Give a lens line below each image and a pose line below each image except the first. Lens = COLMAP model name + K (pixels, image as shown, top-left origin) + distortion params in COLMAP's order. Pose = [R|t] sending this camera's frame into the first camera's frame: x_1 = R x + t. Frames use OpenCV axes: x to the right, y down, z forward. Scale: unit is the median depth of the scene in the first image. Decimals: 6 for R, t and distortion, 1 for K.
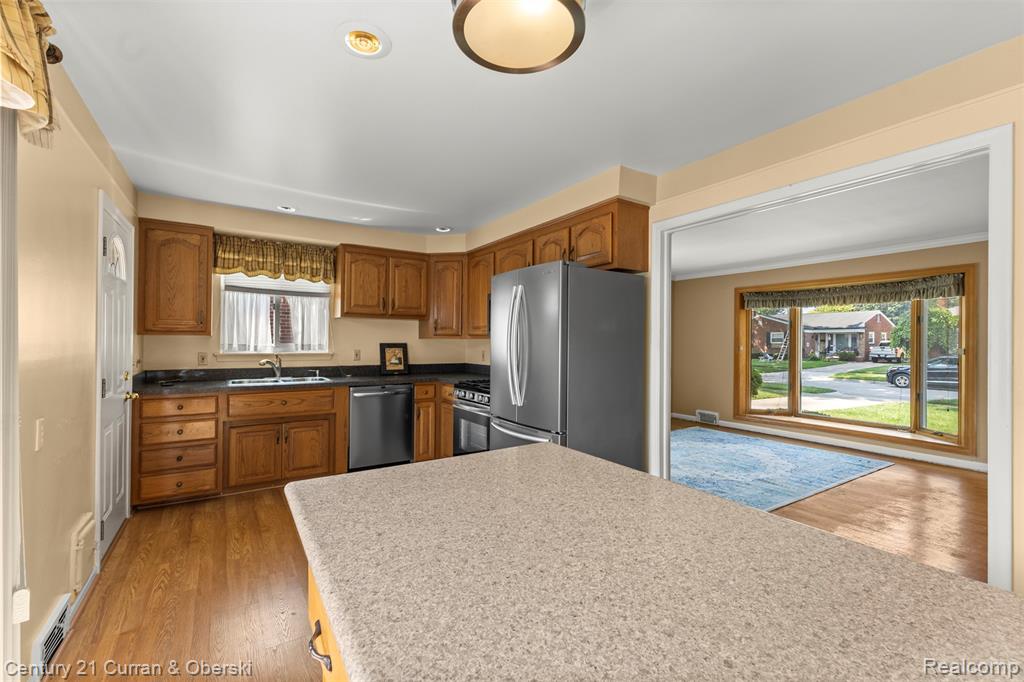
lens RADIAL K [[439.8, 0, 511.5], [0, 439.8, 341.3], [0, 0, 1]] dist [0.006581, -0.000167]
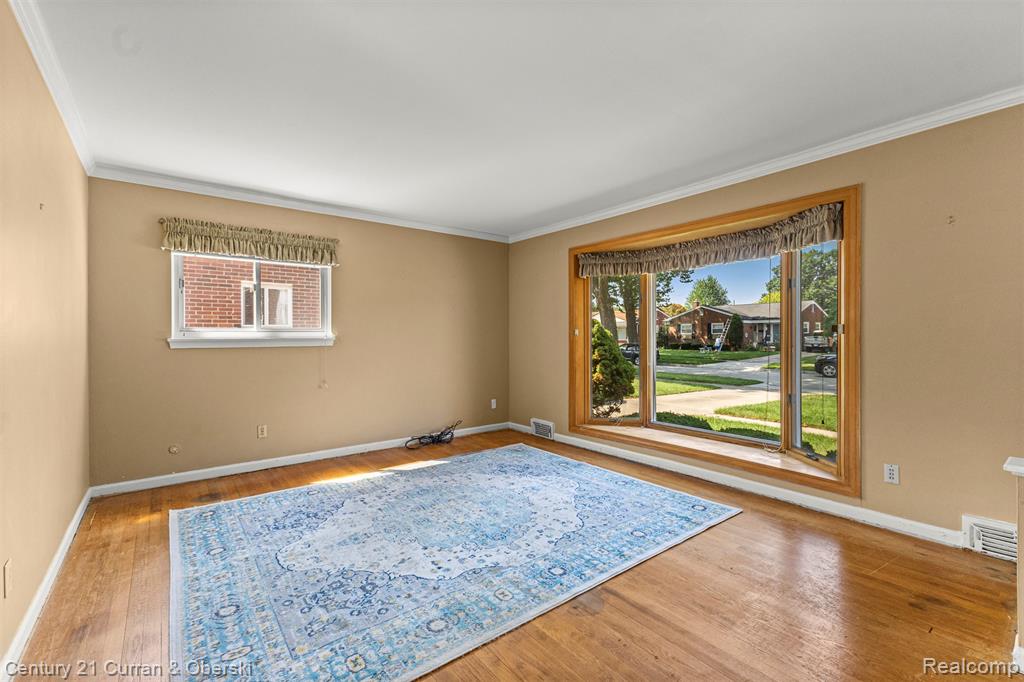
lens RADIAL K [[442.4, 0, 511.8], [0, 442.4, 339.5], [0, 0, 1]] dist [0.003110, 0.000138]
pose [[0.996325, -0.010438, 0.085011, 0.537737], [0.009689, 0.999911, 0.009214, 0.028960], [-0.085099, -0.008357, 0.996337, 0.446984]]
